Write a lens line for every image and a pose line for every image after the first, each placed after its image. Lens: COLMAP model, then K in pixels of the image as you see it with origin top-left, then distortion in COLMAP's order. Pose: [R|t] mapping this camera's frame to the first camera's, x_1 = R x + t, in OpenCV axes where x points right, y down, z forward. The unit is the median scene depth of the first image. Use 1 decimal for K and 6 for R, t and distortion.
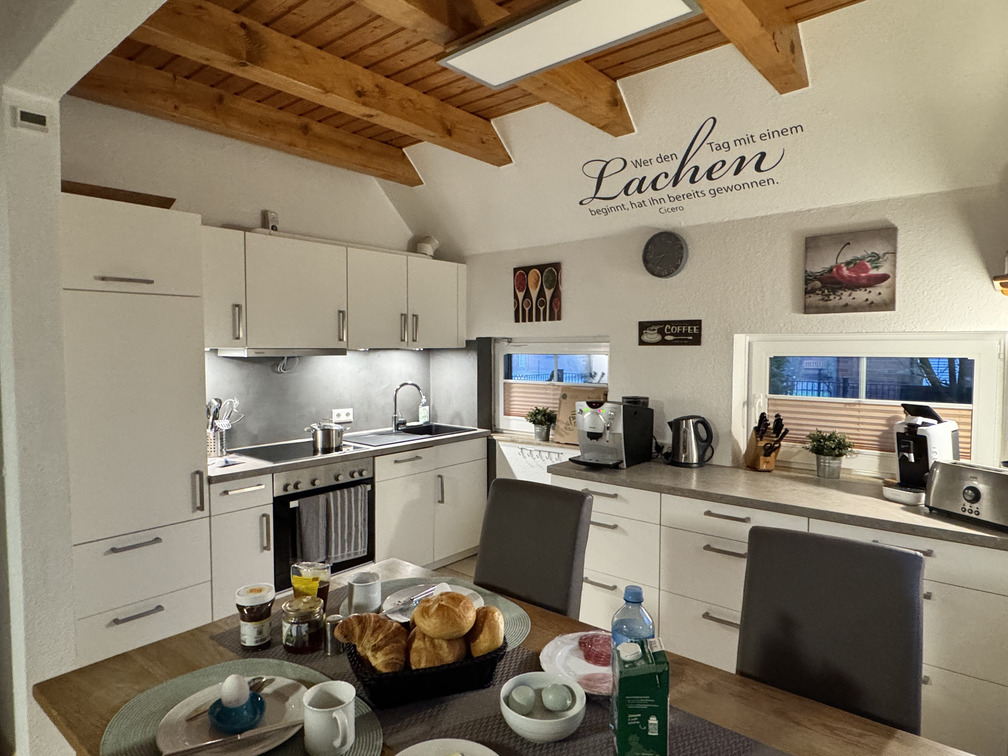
lens RADIAL K [[608.0, 0, 501.6], [0, 608.0, 377.3], [0, 0, 1]] dist [-0.001906, 0.004514]
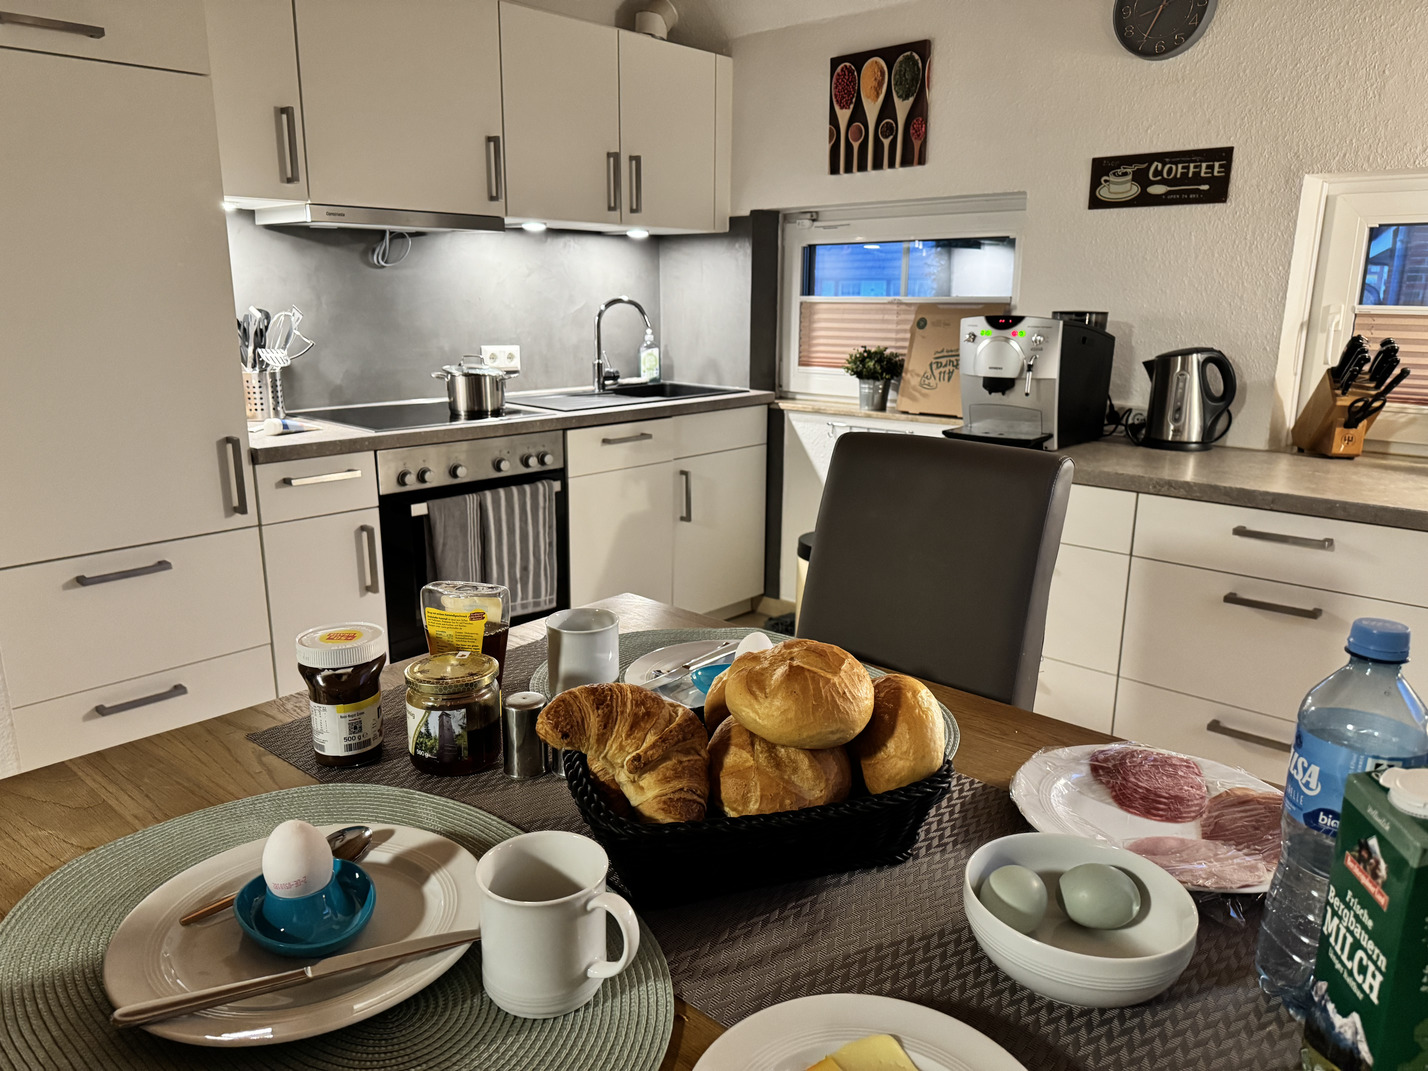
lens RADIAL K [[1000.8, 0, 715.6], [0, 1000.8, 546.0], [0, 0, 1]] dist [0.067349, -0.078164]
pose [[0.999236, 0.015995, -0.035668, -0.049904], [-0.008668, 0.980401, 0.196822, 0.063300], [0.038117, -0.196362, 0.979790, 0.139840]]
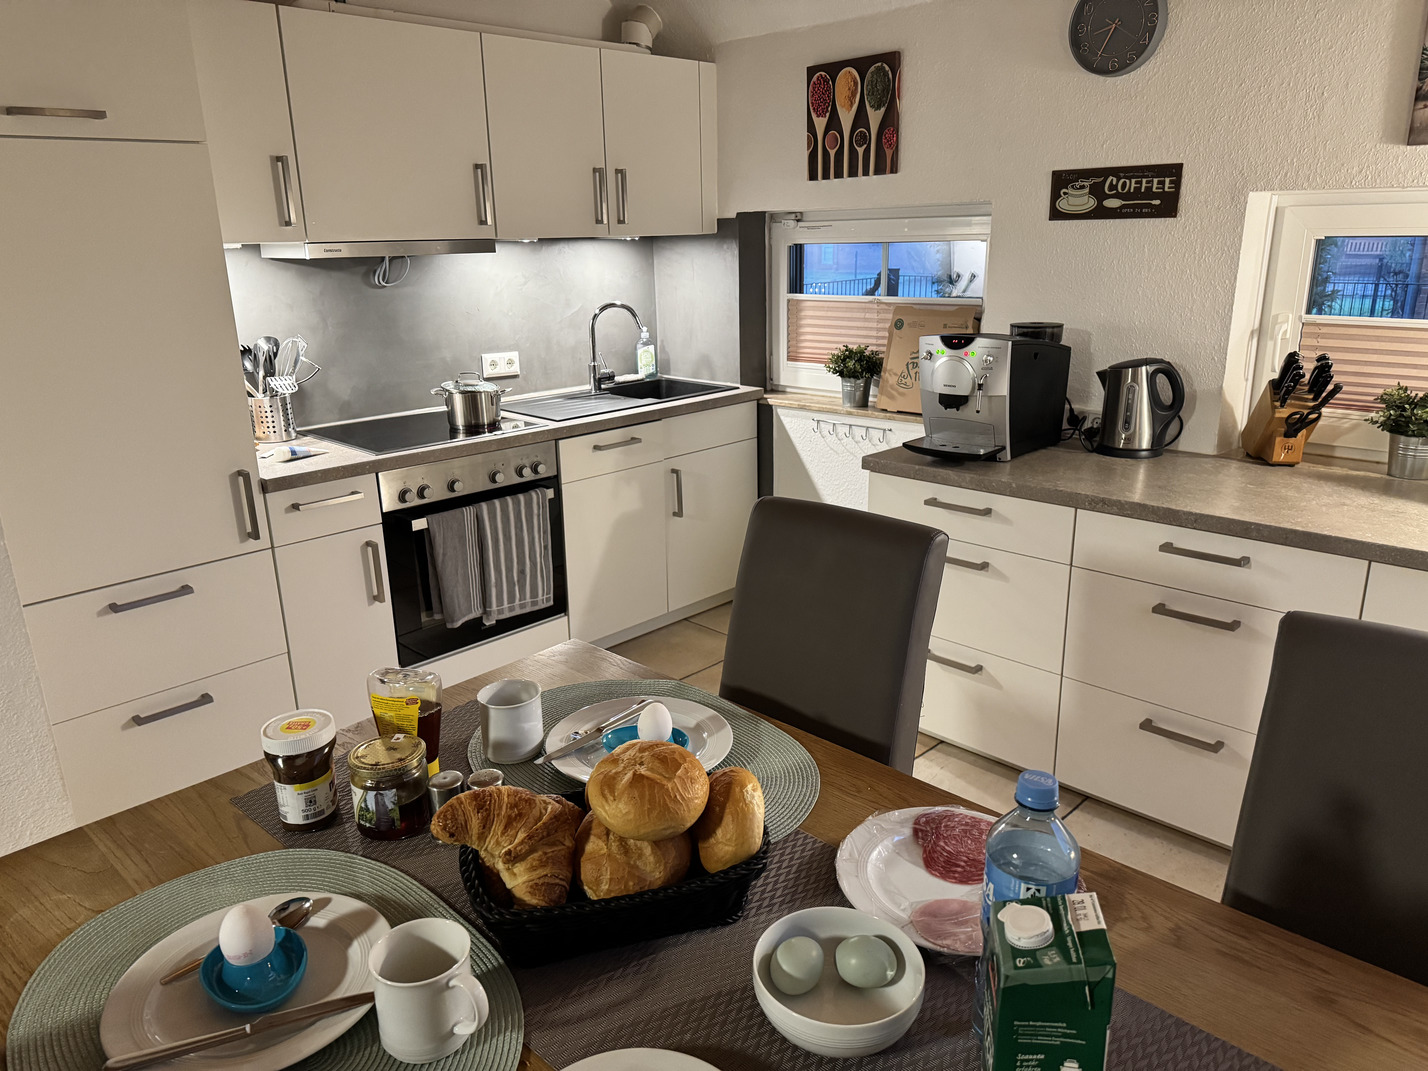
lens RADIAL K [[1000.8, 0, 714.0], [0, 1000.8, 540.0], [0, 0, 1]] dist [0.067349, -0.078164]
pose [[0.997025, 0.001947, -0.077061, 0.010293], [0.017150, 0.969022, 0.246377, -0.007022], [0.075153, -0.246965, 0.966106, 0.095792]]
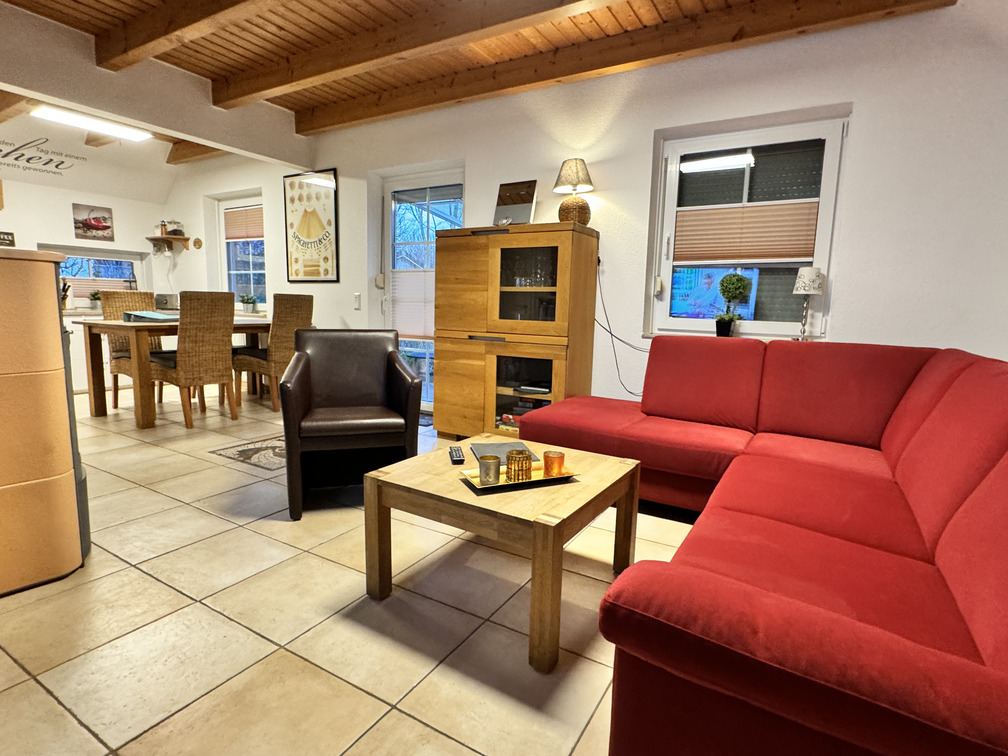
lens RADIAL K [[526.0, 0, 501.4], [0, 526.0, 376.3], [0, 0, 1]] dist [0.000478, -0.000281]
pose [[-0.161696, -0.139558, 0.976923, -1.631327], [0.026891, 0.988959, 0.145729, 0.154318], [-0.986474, 0.049835, -0.156158, -0.222082]]
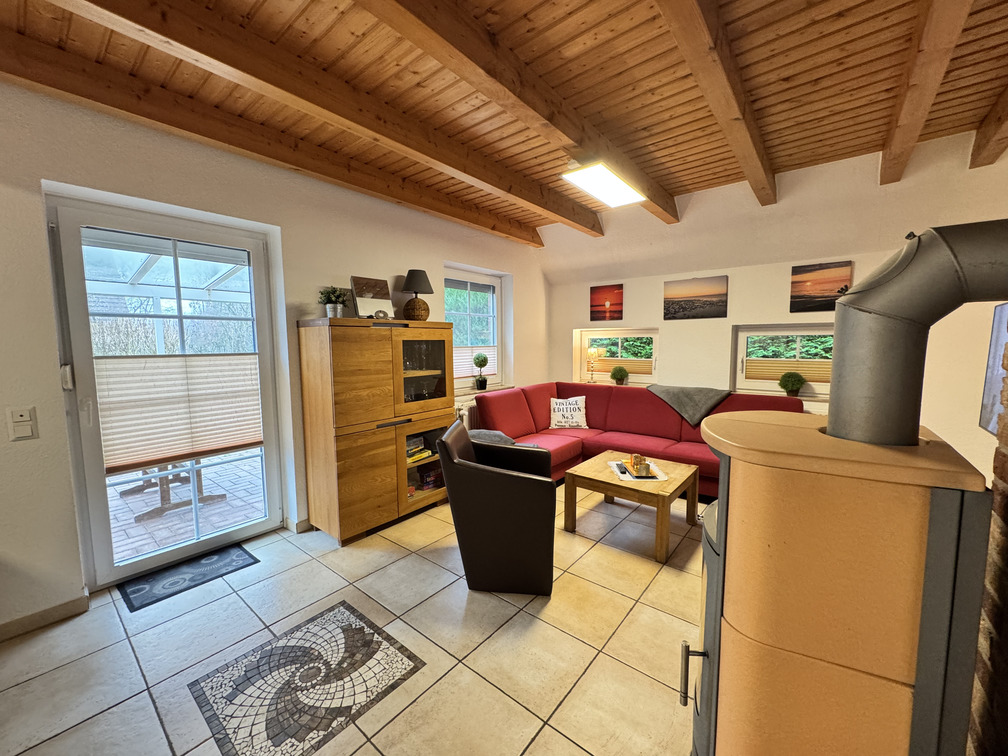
lens RADIAL K [[402.7, 0, 504.6], [0, 402.7, 375.9], [0, 0, 1]] dist [-0.000815, 0.000393]
pose [[-0.999729, 0.010131, -0.020966, -0.698789], [0.007134, 0.990354, 0.138373, -0.000986], [0.022166, 0.138186, -0.990158, 0.562930]]
